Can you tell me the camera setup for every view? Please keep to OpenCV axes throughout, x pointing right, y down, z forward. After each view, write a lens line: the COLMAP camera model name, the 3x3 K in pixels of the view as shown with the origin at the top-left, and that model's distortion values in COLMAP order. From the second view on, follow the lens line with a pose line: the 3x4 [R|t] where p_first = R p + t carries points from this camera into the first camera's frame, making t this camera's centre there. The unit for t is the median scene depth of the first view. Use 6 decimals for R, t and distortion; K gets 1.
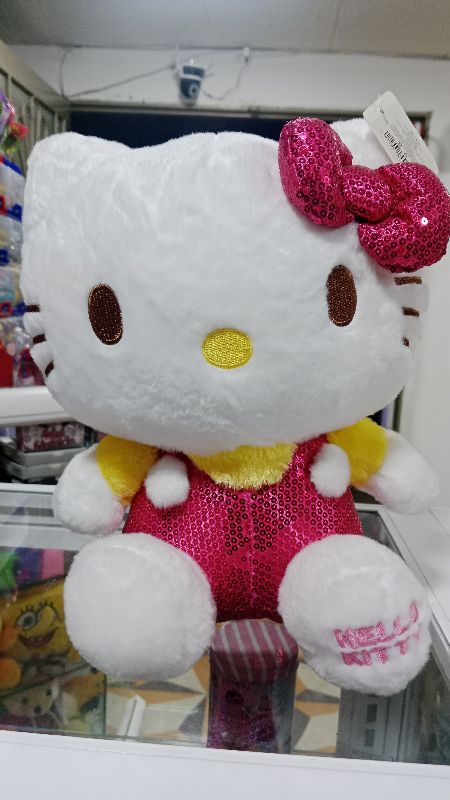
lens RADIAL K [[640.1, 0, 226.7], [0, 640.1, 394.3], [0, 0, 1]] dist [-0.011082, -0.051313]
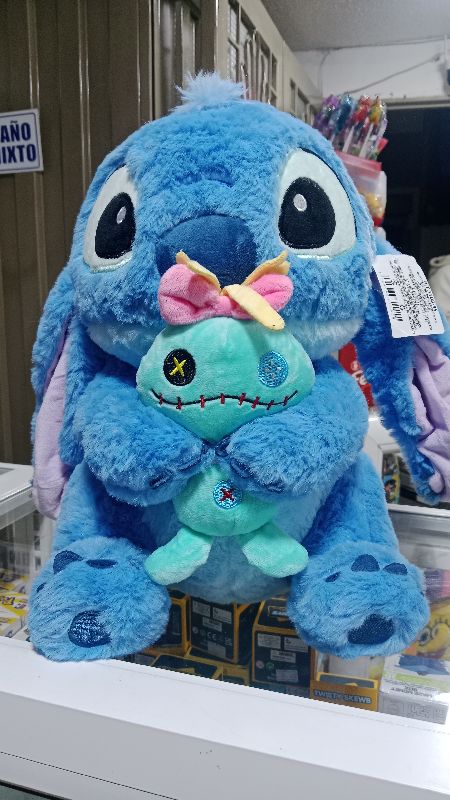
lens RADIAL K [[640.1, 0, 226.6], [0, 640.1, 393.7], [0, 0, 1]] dist [-0.011082, -0.051313]
pose [[0.967050, 0.000737, -0.254587, -0.172112], [0.002373, 0.999926, 0.011907, -0.019182], [0.254577, -0.012119, 0.966977, -0.021725]]
